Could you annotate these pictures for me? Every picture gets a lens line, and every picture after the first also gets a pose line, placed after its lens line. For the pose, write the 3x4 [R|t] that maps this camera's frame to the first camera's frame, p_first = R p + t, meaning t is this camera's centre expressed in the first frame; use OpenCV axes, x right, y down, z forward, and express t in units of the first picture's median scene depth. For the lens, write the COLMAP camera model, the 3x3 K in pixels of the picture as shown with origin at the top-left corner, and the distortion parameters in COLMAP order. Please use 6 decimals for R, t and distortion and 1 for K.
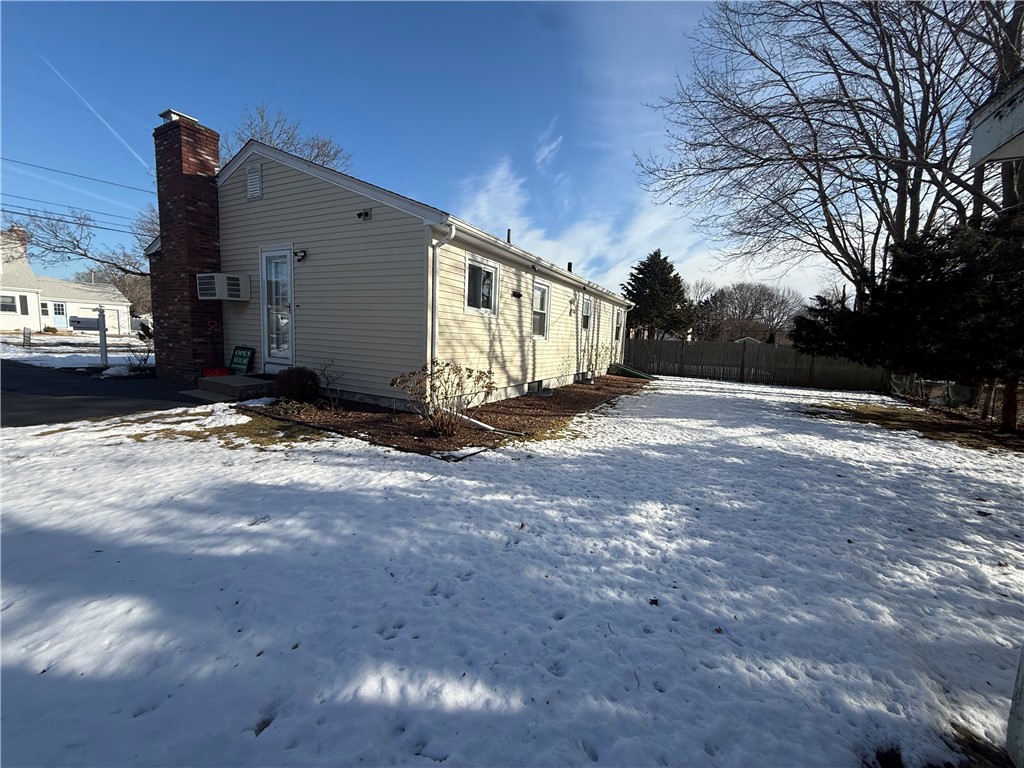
lens RADIAL K [[408.6, 0, 512.8], [0, 408.6, 380.9], [0, 0, 1]] dist [-0.000908, 0.000001]
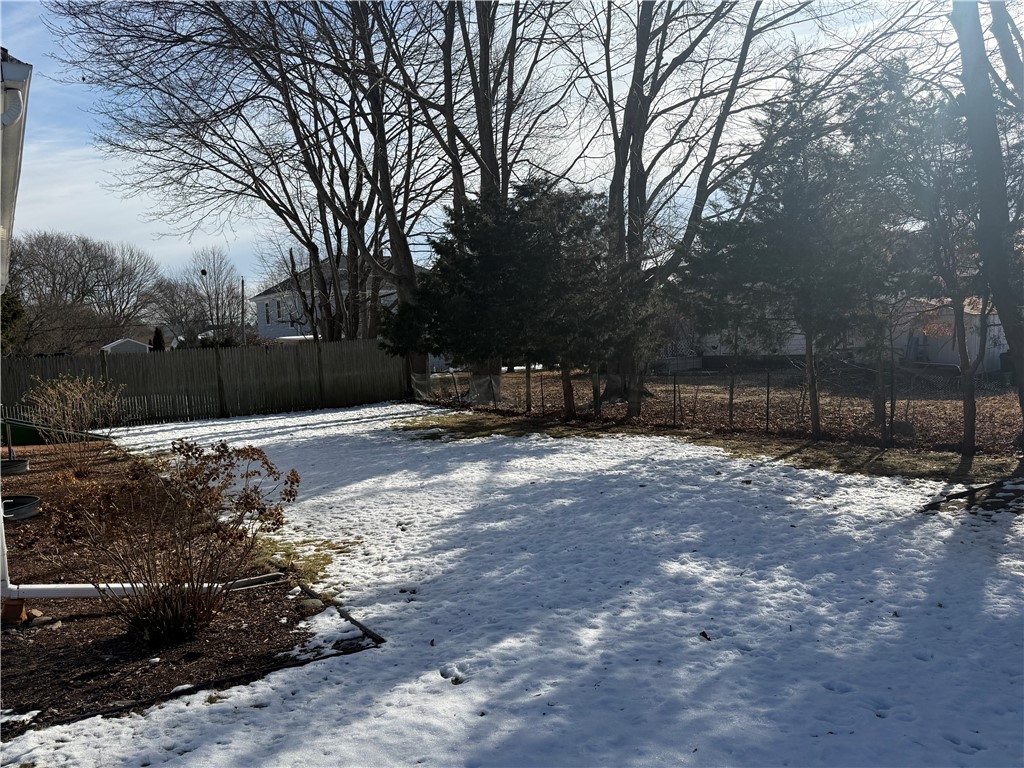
lens RADIAL K [[814.6, 0, 512.5], [0, 814.6, 383.6], [0, 0, 1]] dist [0.024360, -0.007289]
pose [[0.475864, -0.116466, 0.871774, -0.938802], [0.162286, 0.985801, 0.043115, -0.114626], [-0.864417, 0.120960, 0.488008, 0.447961]]
